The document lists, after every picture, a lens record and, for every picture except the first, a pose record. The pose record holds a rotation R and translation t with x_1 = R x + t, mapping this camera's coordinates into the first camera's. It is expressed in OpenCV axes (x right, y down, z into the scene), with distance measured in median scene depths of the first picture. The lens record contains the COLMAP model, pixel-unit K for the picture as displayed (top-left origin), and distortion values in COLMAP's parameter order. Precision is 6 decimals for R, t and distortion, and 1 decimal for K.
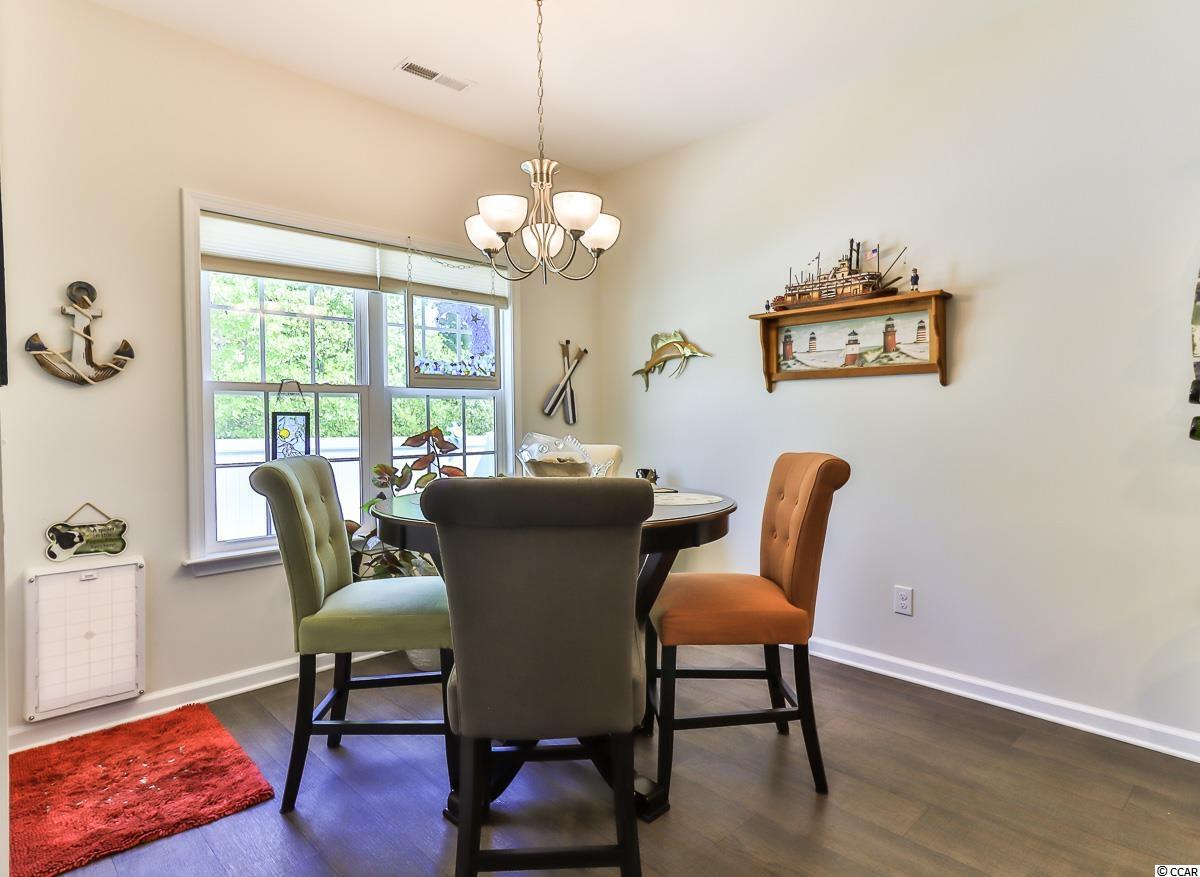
lens RADIAL K [[670.3, 0, 600.0], [0, 670.3, 438.5], [0, 0, 1]] dist [0.001628, 0.000373]
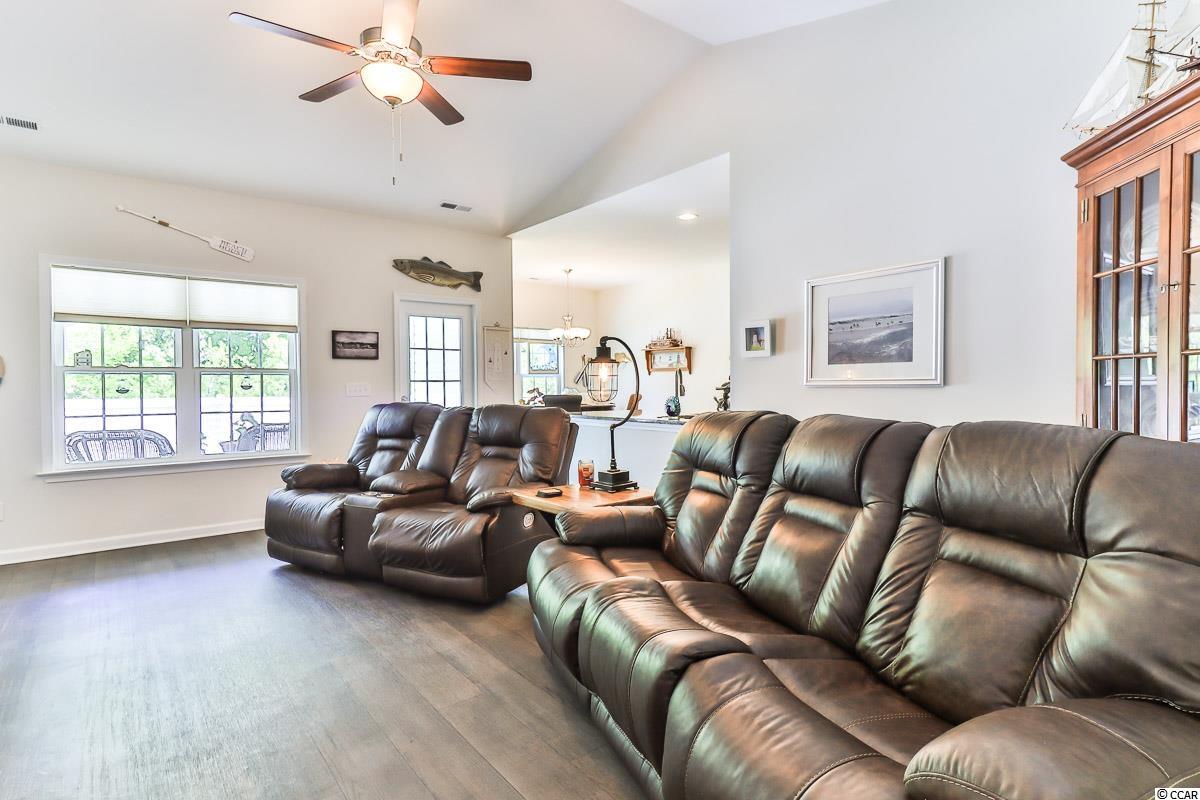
lens RADIAL K [[612.0, 0, 595.8], [0, 612.0, 386.2], [0, 0, 1]] dist [0.003227, 0.000602]
pose [[0.994325, -0.002806, -0.106344, 0.310937], [0.000323, 0.999727, -0.023361, 0.042112], [0.106380, 0.023194, 0.994055, -1.720352]]
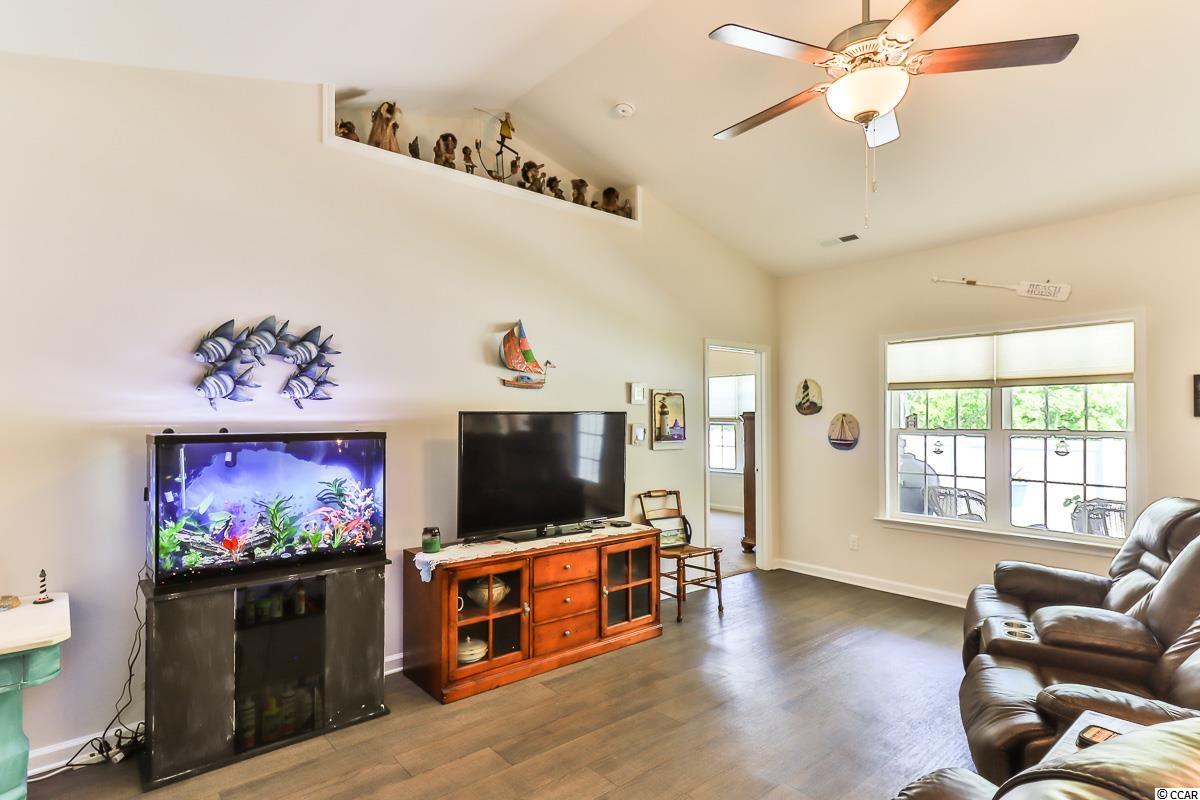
lens RADIAL K [[617.2, 0, 606.1], [0, 617.2, 419.7], [0, 0, 1]] dist [0.001063, 0.000158]
pose [[-0.062285, 0.005176, -0.998045, 0.602262], [-0.024945, 0.999666, 0.006741, -0.043635], [0.997747, 0.025316, -0.062135, -1.170052]]
